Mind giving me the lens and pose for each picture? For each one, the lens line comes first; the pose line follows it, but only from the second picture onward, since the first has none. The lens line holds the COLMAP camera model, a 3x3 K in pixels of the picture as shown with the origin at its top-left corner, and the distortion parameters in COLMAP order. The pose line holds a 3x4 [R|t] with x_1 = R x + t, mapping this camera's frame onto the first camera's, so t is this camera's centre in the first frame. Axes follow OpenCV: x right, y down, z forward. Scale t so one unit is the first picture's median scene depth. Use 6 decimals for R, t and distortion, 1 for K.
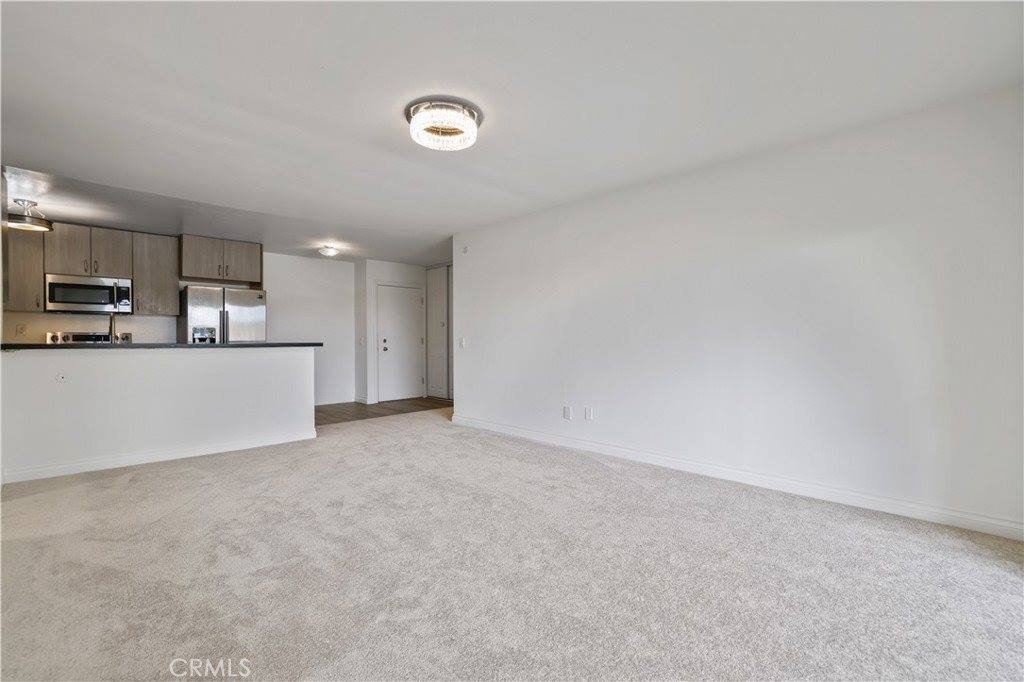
lens RADIAL K [[442.8, 0, 507.9], [0, 442.8, 341.9], [0, 0, 1]] dist [-0.040140, 0.014967]
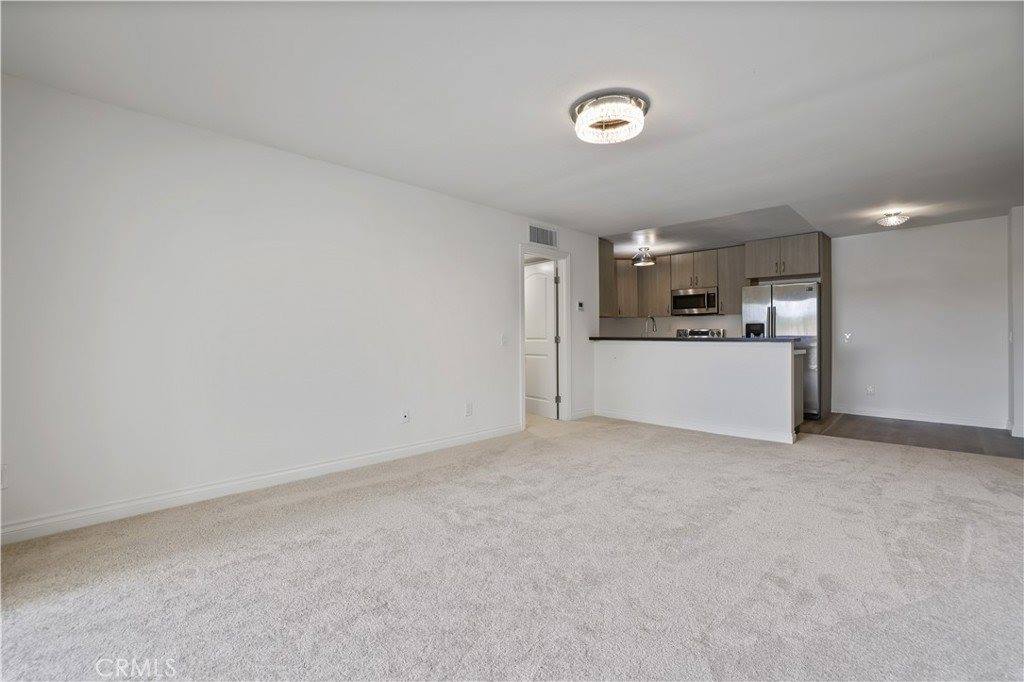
lens RADIAL K [[442.8, 0, 507.9], [0, 442.8, 341.9], [0, 0, 1]] dist [-0.040140, 0.014967]
pose [[0.009738, 0.015919, -0.999826, 0.400795], [-0.002074, 0.999871, 0.015899, -0.002577], [0.999950, 0.001919, 0.009770, 0.366837]]
